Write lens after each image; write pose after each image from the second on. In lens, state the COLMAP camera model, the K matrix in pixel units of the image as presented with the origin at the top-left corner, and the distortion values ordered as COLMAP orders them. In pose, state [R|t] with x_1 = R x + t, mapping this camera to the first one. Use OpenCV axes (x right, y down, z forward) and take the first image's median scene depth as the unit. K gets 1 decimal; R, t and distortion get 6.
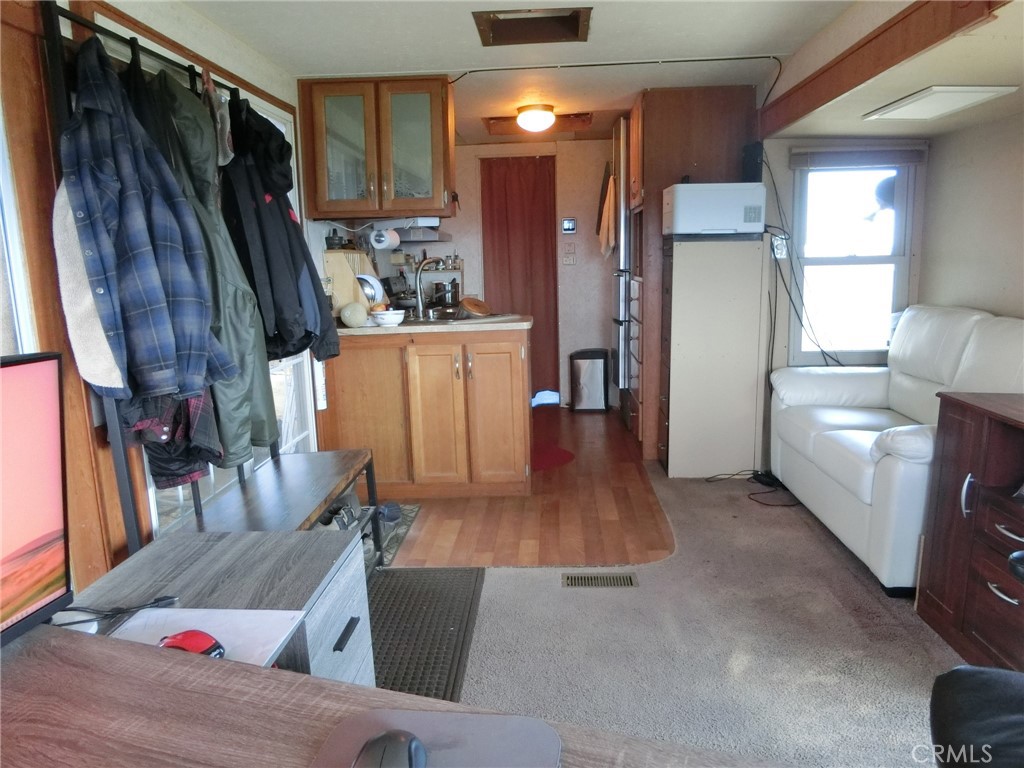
lens RADIAL K [[760.8, 0, 511.9], [0, 760.8, 378.0], [0, 0, 1]] dist [-0.027999, 0.008525]
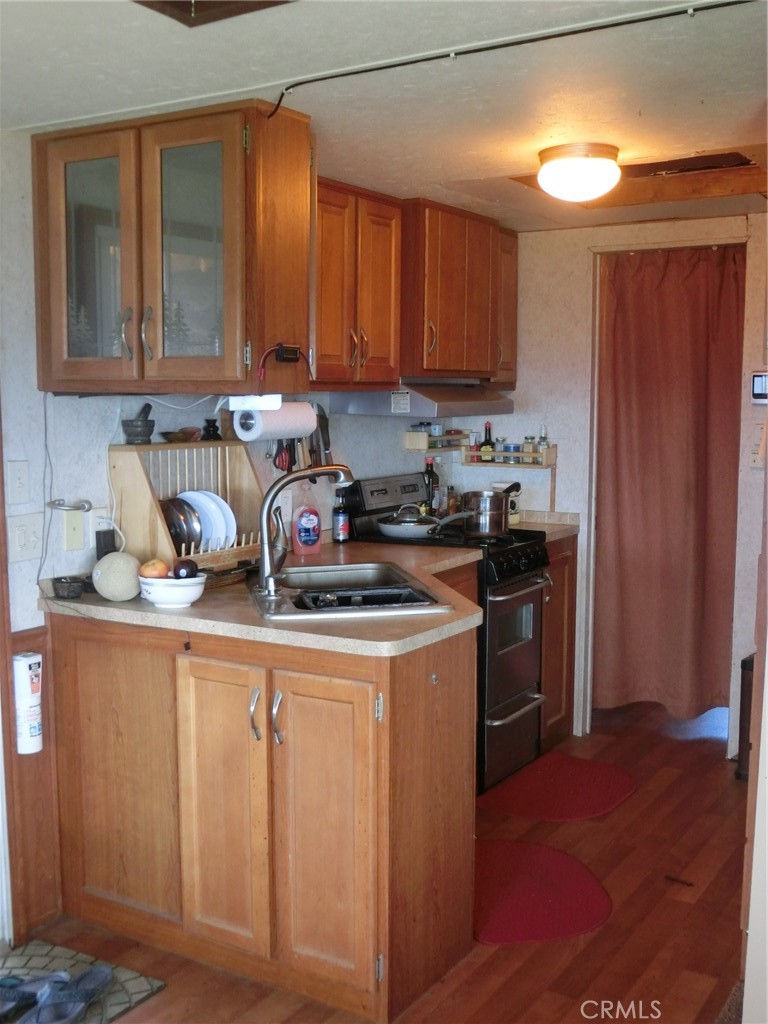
lens RADIAL K [[1134.2, 0, 387.3], [0, 1134.2, 513.3], [0, 0, 1]] dist [-0.036352, 0.000000]
pose [[0.879842, 0.084257, -0.467738, 0.308376], [-0.102280, 0.994668, -0.013218, -0.133843], [0.464130, 0.059470, 0.883768, 0.401914]]
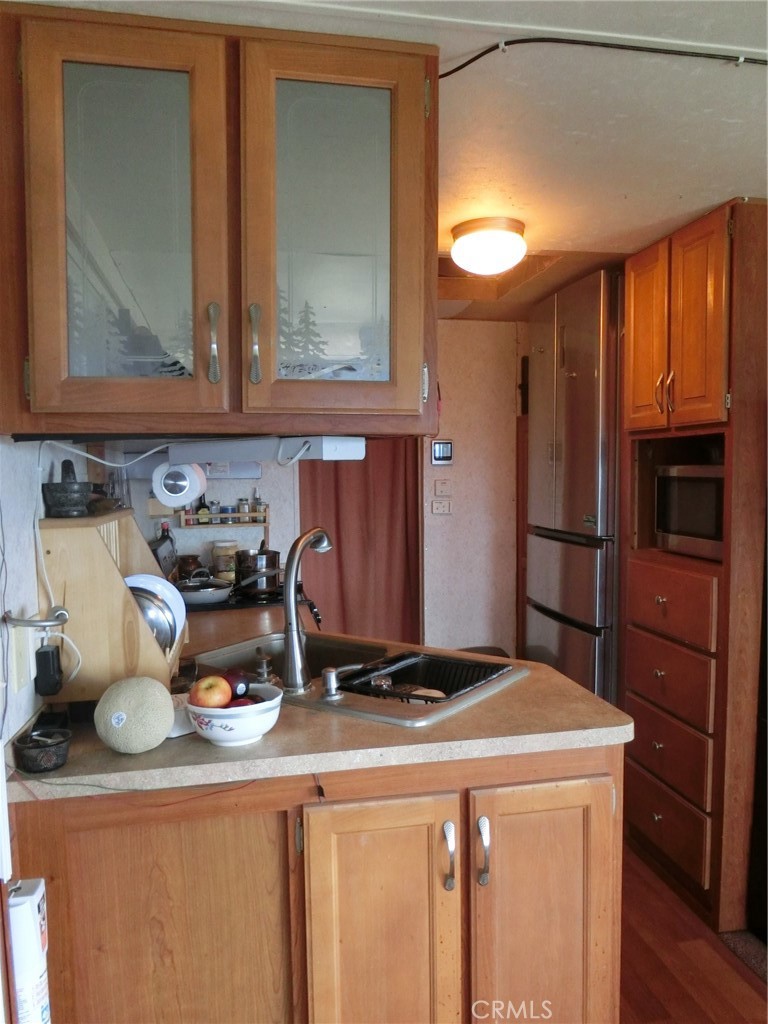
lens RADIAL K [[760.8, 0, 385.3], [0, 760.8, 520.2], [0, 0, 1]] dist [-0.027999, 0.008525]
pose [[0.970183, 0.000975, 0.242370, -0.180983], [0.021816, 0.995581, -0.091332, -0.136183], [-0.241388, 0.093897, 0.965875, 0.635398]]
